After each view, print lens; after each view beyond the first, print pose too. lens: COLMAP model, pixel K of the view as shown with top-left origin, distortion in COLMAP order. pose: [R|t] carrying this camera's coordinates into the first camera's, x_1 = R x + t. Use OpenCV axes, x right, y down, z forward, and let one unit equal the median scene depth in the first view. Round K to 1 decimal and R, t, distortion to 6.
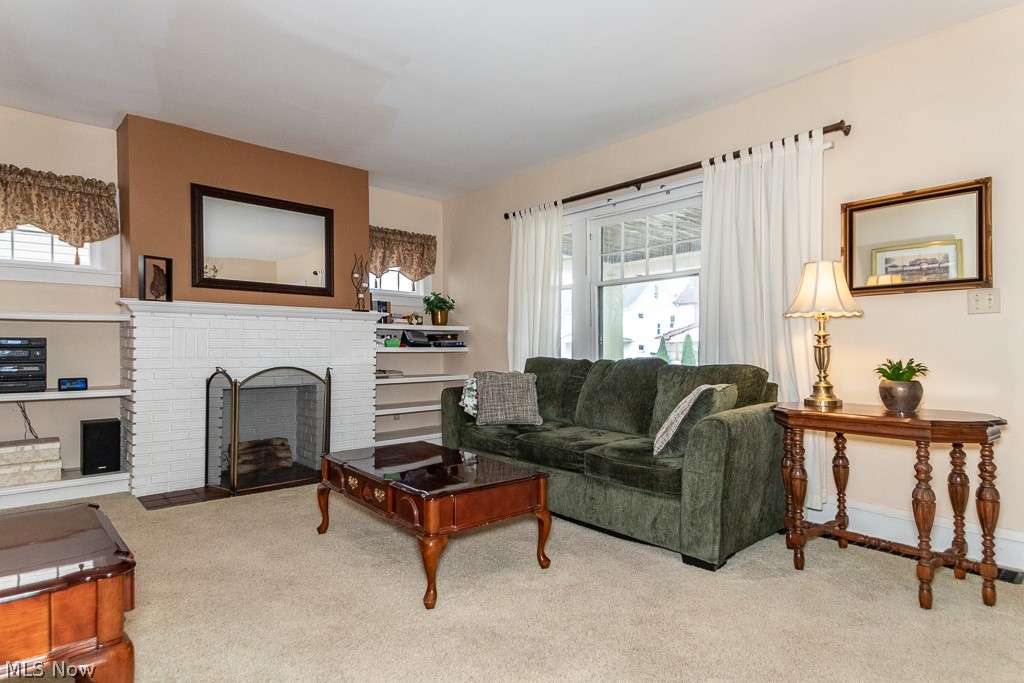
lens RADIAL K [[554.3, 0, 509.2], [0, 554.3, 339.3], [0, 0, 1]] dist [0.052276, 0.000197]
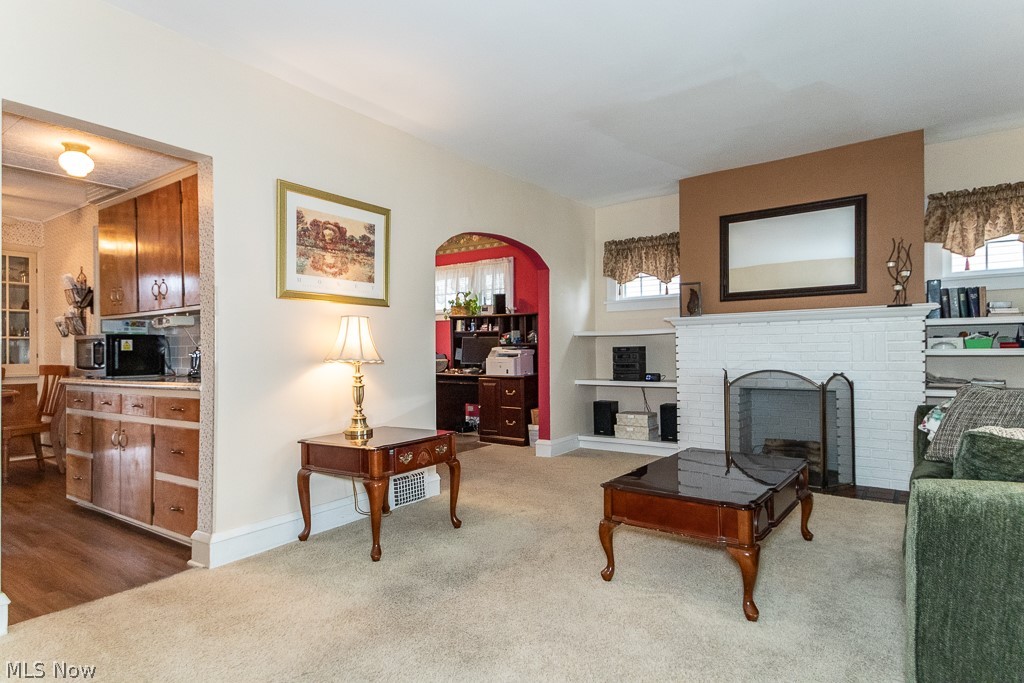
lens RADIAL K [[554.3, 0, 509.2], [0, 554.3, 339.3], [0, 0, 1]] dist [0.052276, 0.000197]
pose [[0.237028, -0.019495, -0.971307, 0.491404], [0.038923, 0.999186, -0.010556, -0.017311], [0.970723, -0.035304, 0.237593, 0.266711]]
